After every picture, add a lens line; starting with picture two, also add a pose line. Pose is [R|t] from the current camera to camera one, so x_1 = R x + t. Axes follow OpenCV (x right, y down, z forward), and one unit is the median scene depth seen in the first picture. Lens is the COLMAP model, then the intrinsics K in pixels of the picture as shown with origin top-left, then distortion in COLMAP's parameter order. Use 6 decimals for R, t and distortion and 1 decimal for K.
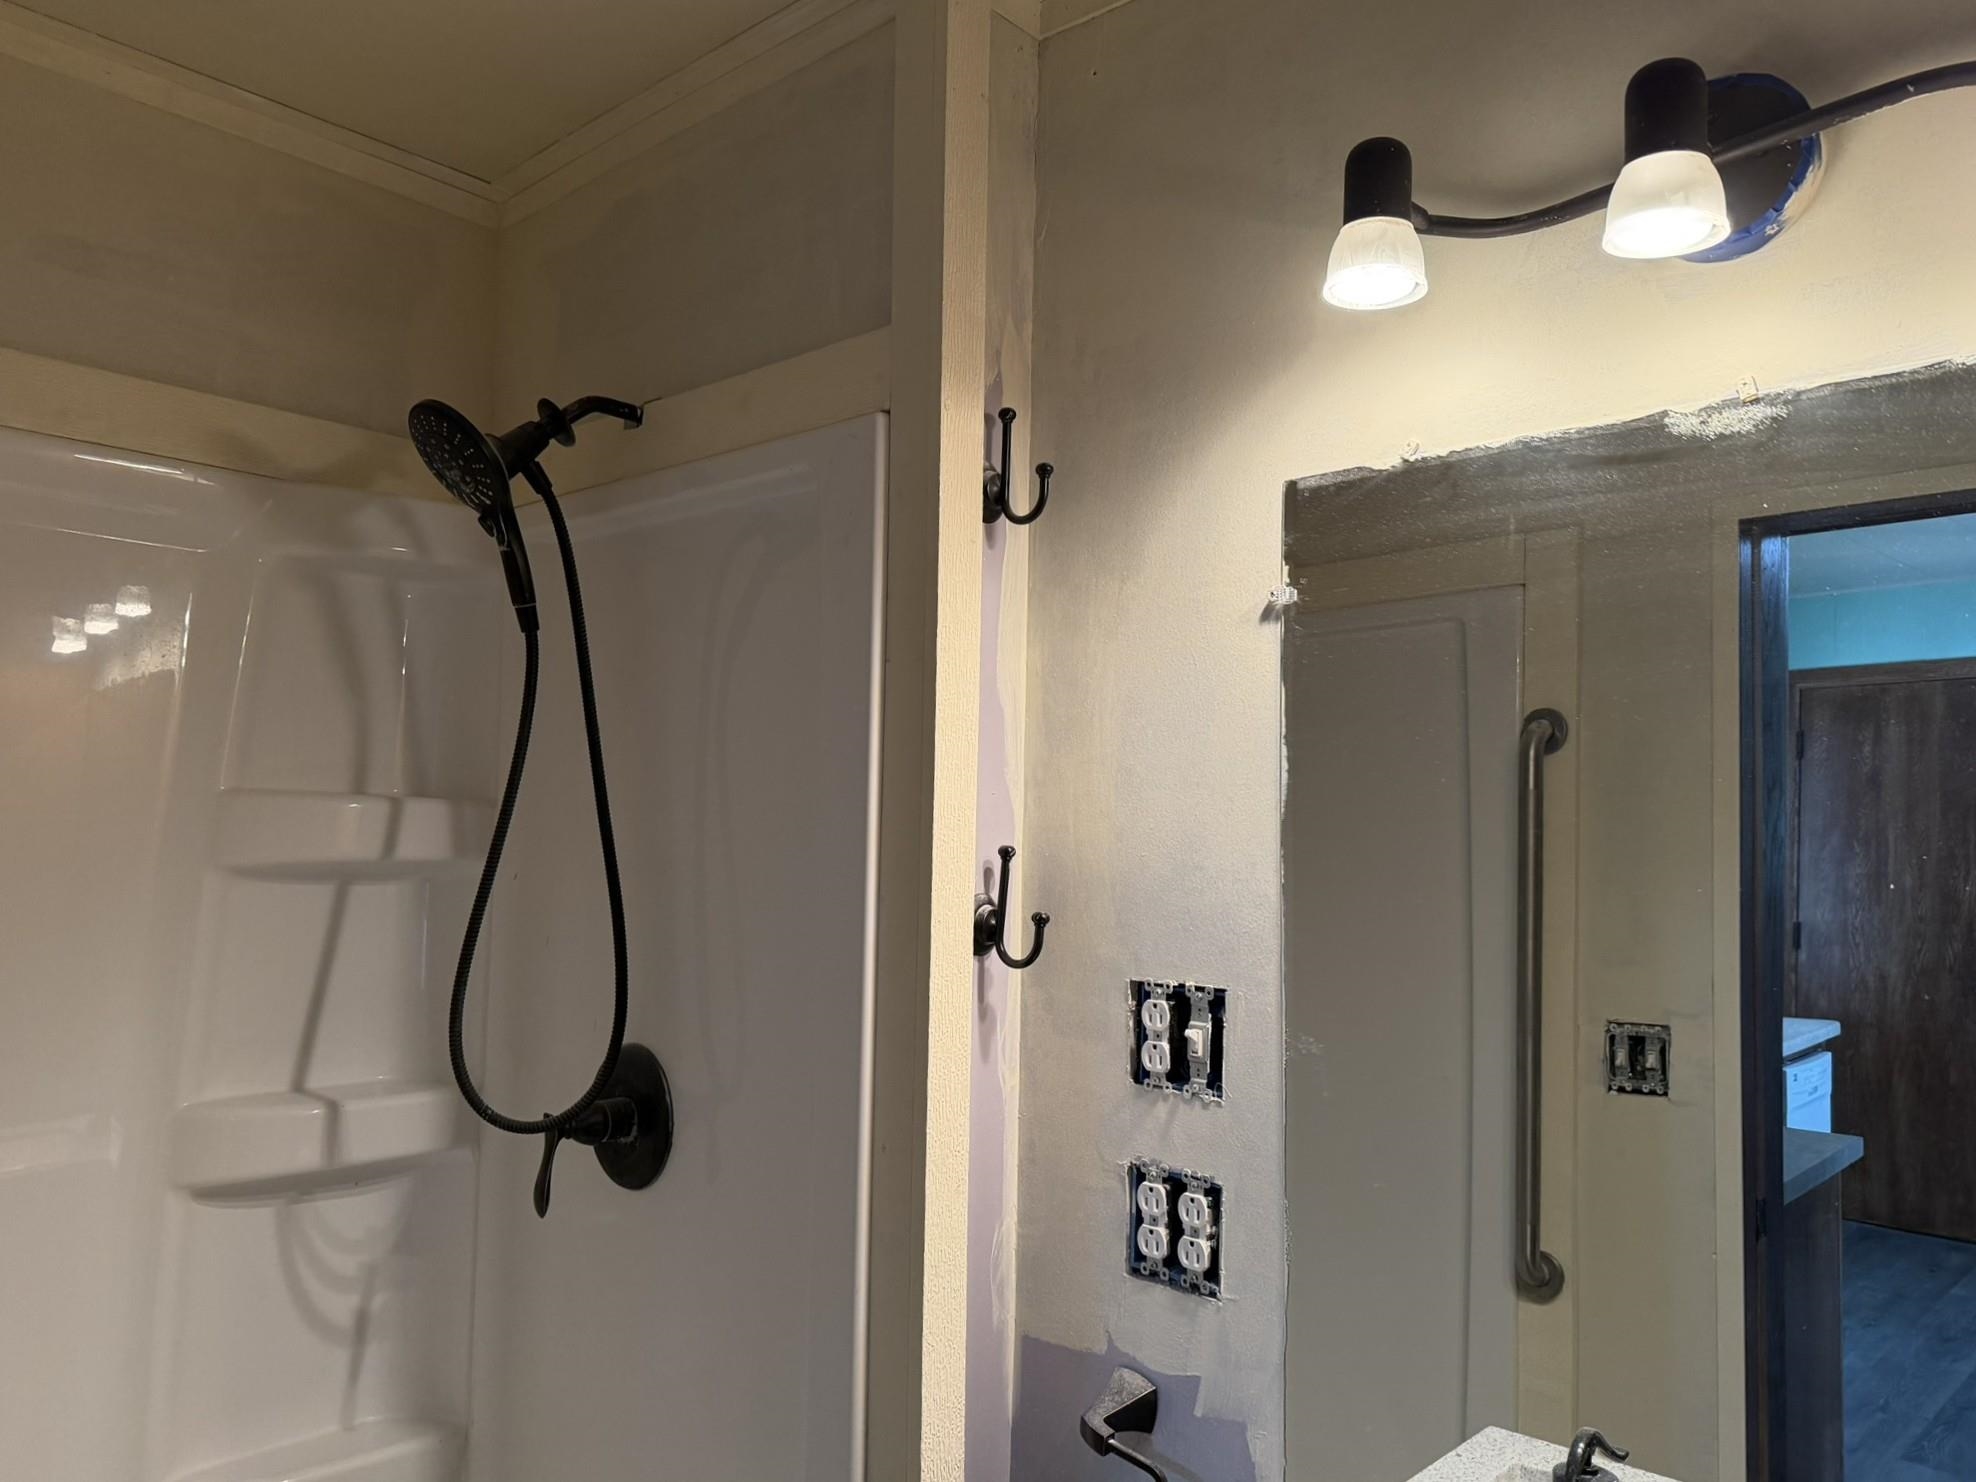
lens RADIAL K [[1408.2, 0, 988.0], [0, 1408.2, 741.0], [0, 0, 1]] dist [0.007630, -0.002034]
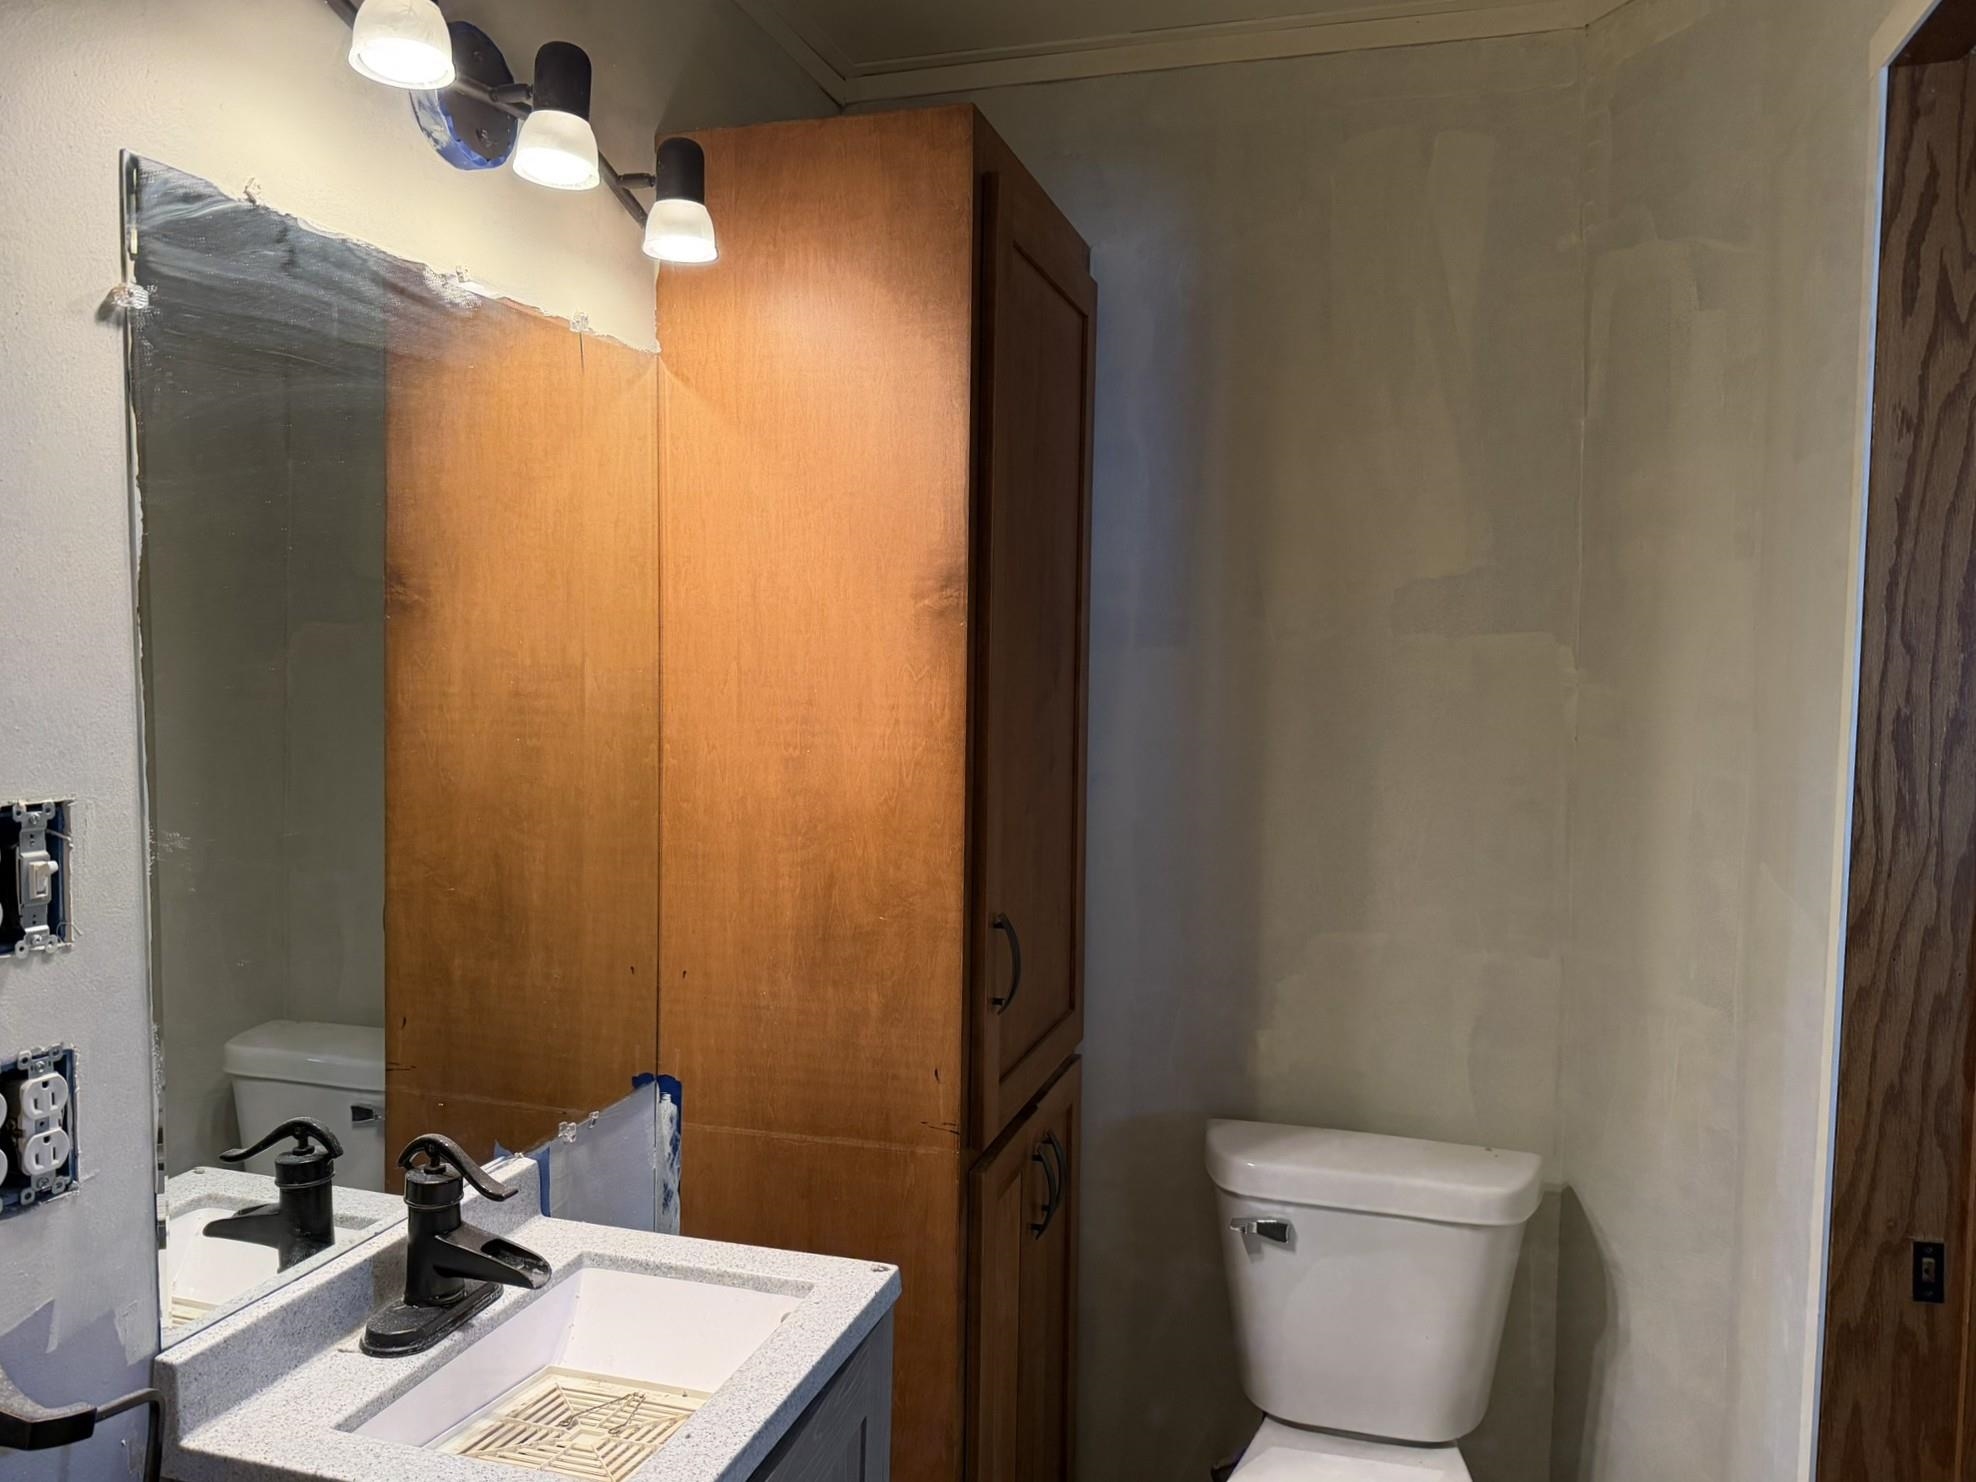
lens RADIAL K [[1408.2, 0, 988.0], [0, 1408.2, 741.0], [0, 0, 1]] dist [0.007630, -0.002034]
pose [[-0.444887, -0.093914, 0.890649, -0.746529], [-0.090536, 0.994108, 0.059600, 0.054415], [-0.890999, -0.054120, -0.450769, 0.919234]]
